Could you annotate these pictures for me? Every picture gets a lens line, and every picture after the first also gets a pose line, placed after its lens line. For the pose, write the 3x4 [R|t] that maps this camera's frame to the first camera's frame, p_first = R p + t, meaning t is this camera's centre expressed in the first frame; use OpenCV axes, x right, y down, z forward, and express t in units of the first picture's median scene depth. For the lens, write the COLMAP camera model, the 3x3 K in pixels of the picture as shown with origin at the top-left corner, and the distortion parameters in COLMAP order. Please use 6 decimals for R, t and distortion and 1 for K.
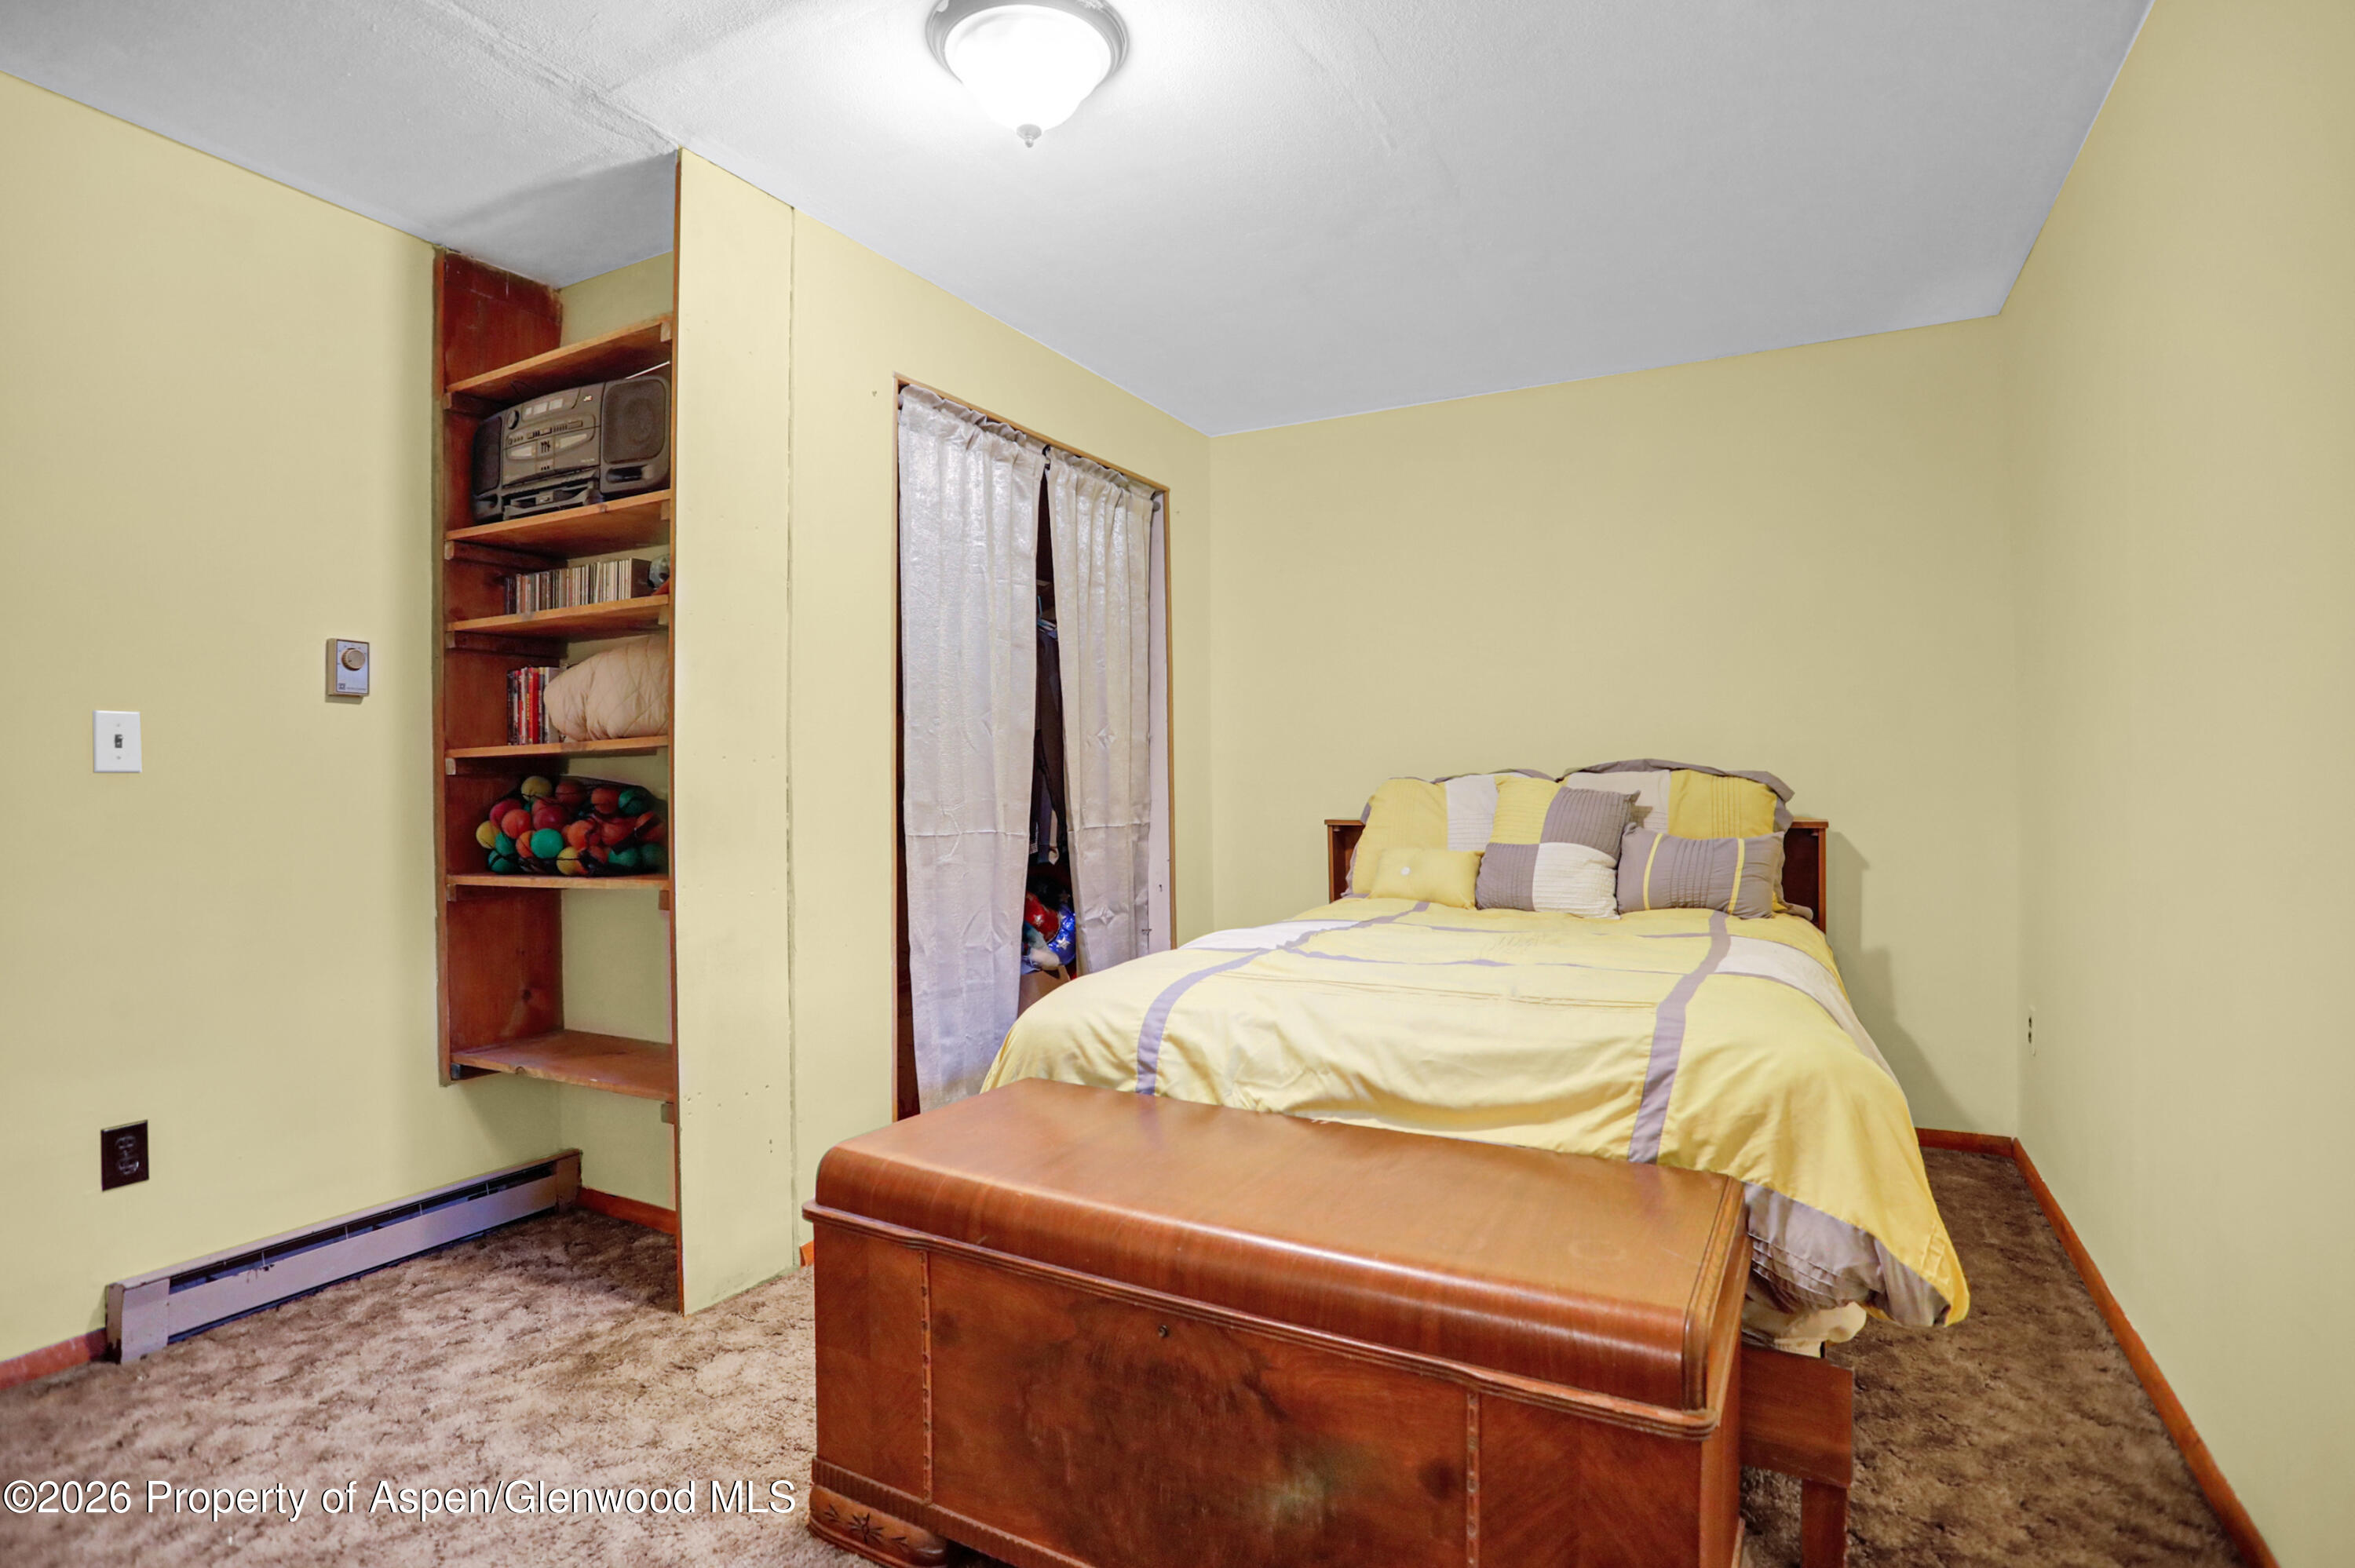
lens RADIAL K [[1162.9, 0, 1182.0], [0, 1162.9, 786.6], [0, 0, 1]] dist [-0.077005, 0.030535]
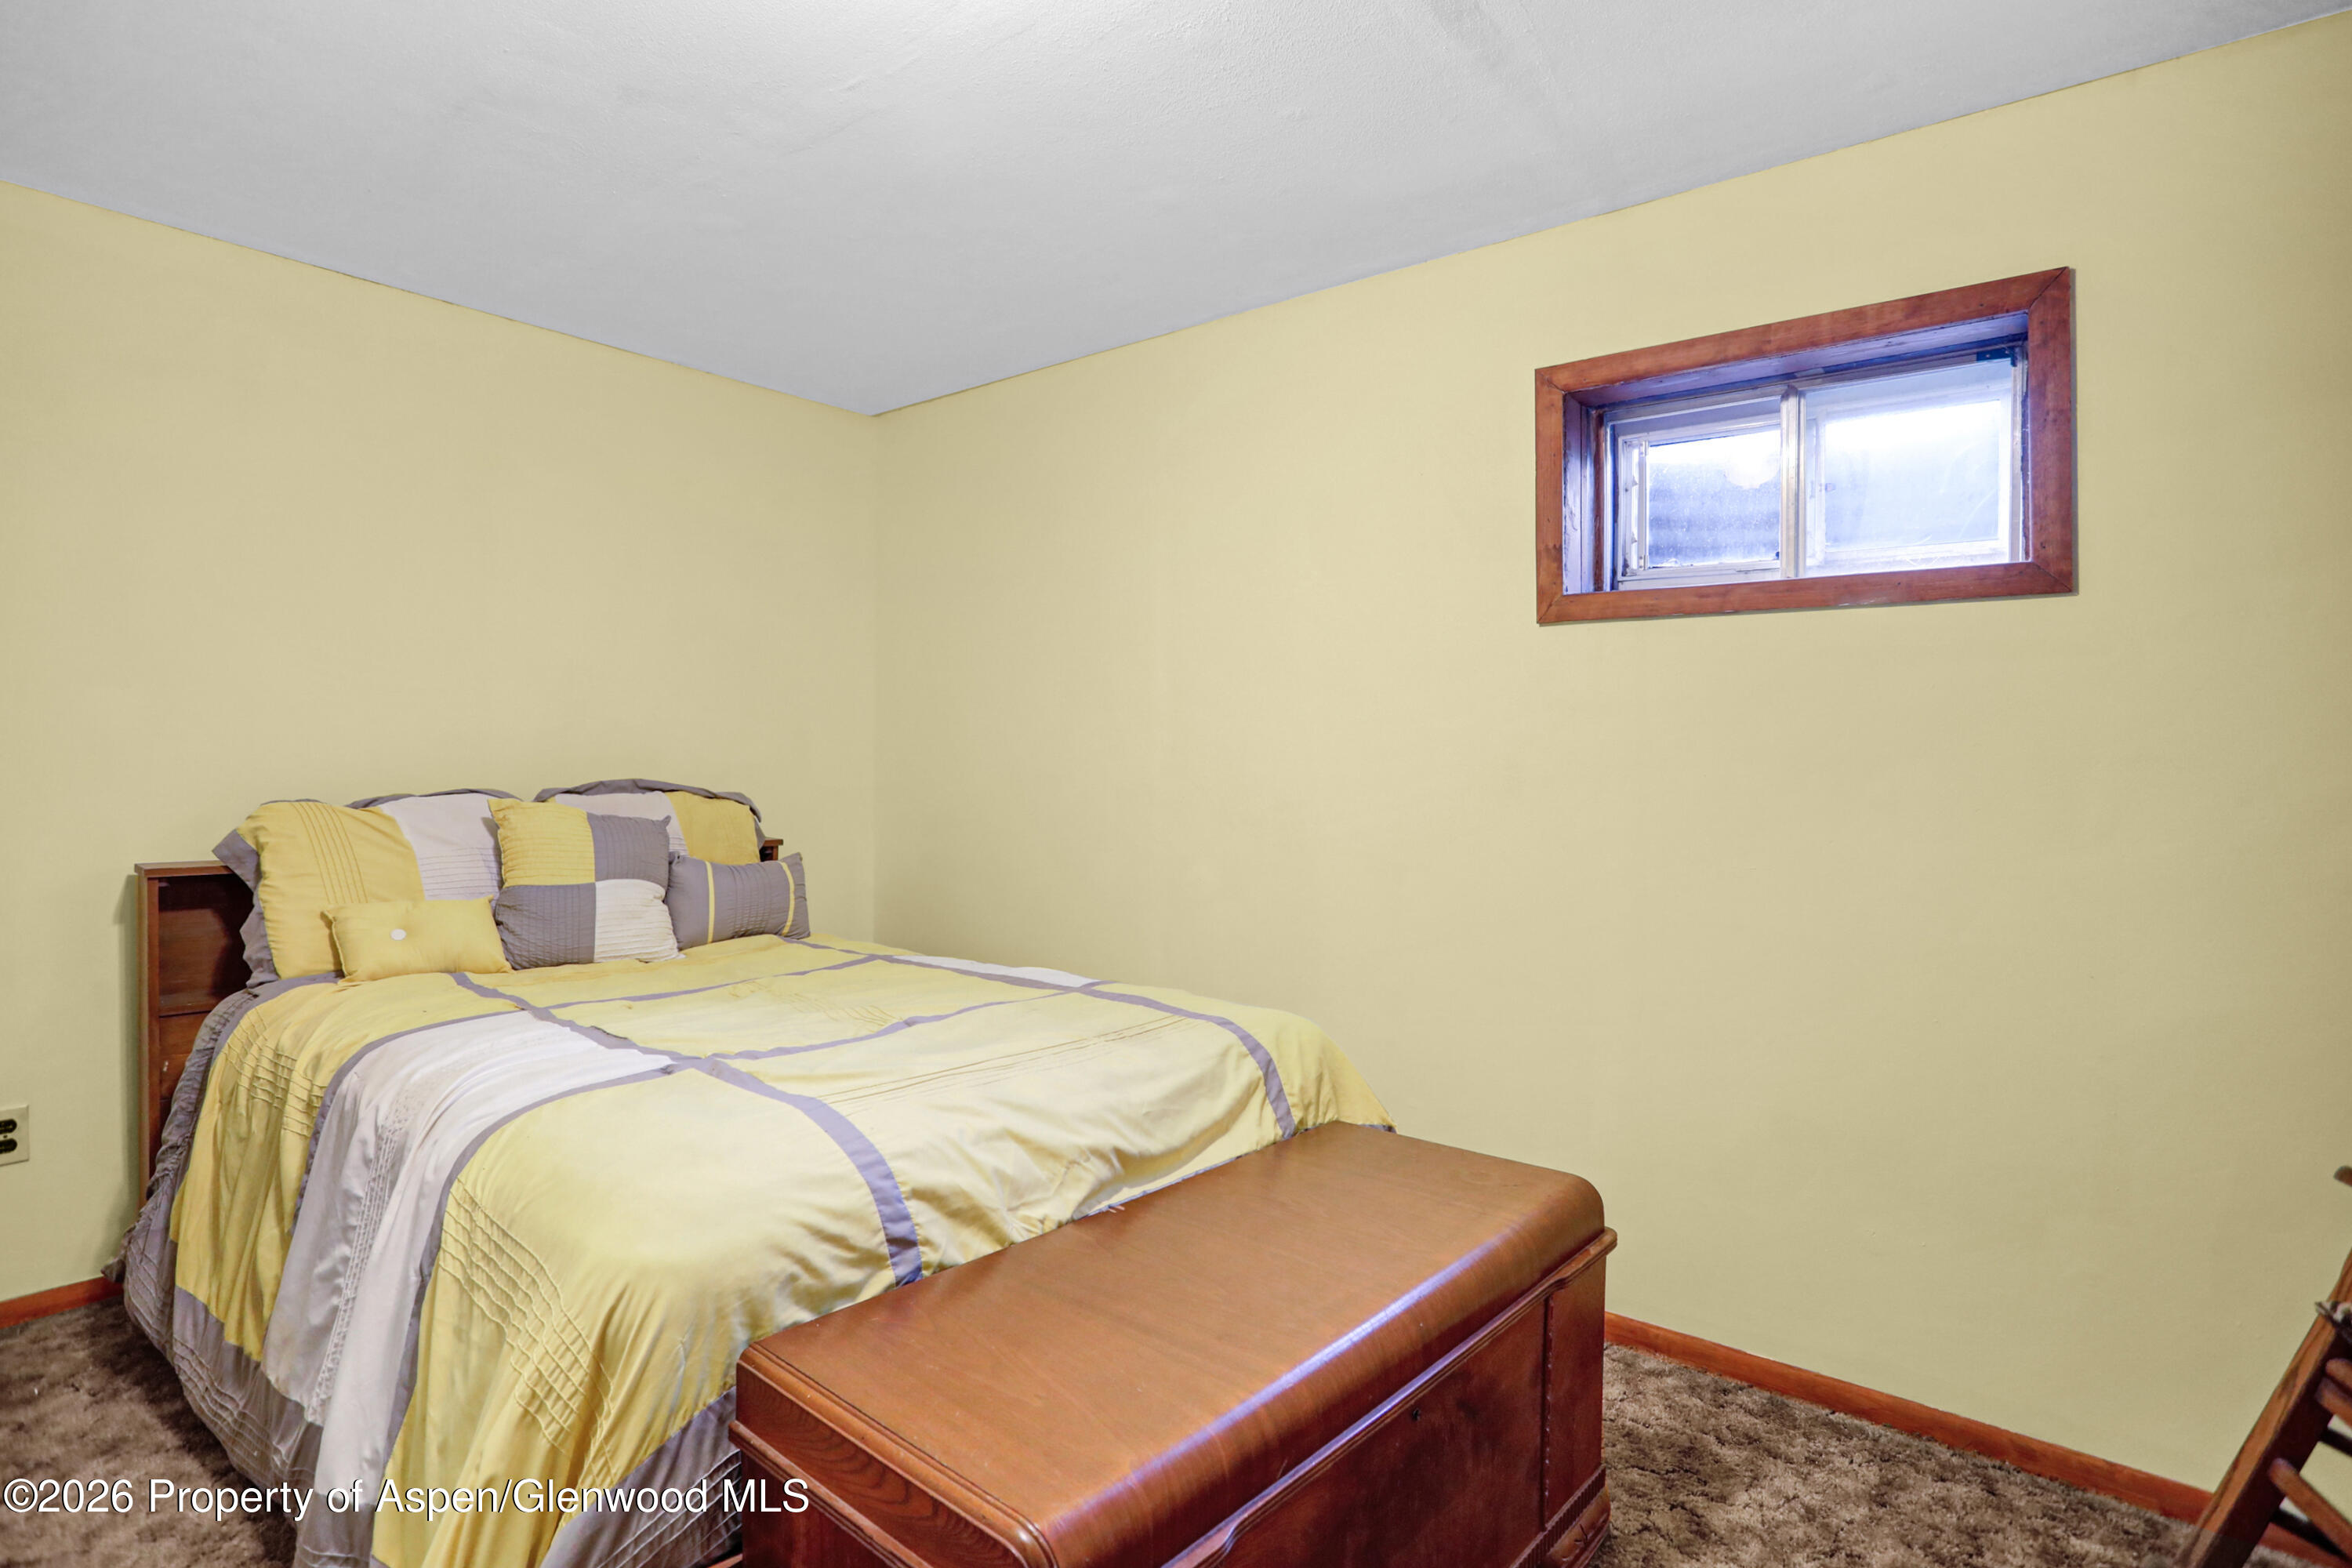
lens RADIAL K [[1161.6, 0, 1180.5], [0, 1161.6, 786.6], [0, 0, 1]] dist [-0.077005, 0.030535]
pose [[0.207076, -0.004596, 0.978314, -0.699056], [-0.012410, 0.999896, 0.007324, -0.053250], [-0.978246, -0.013658, 0.206998, 0.683307]]
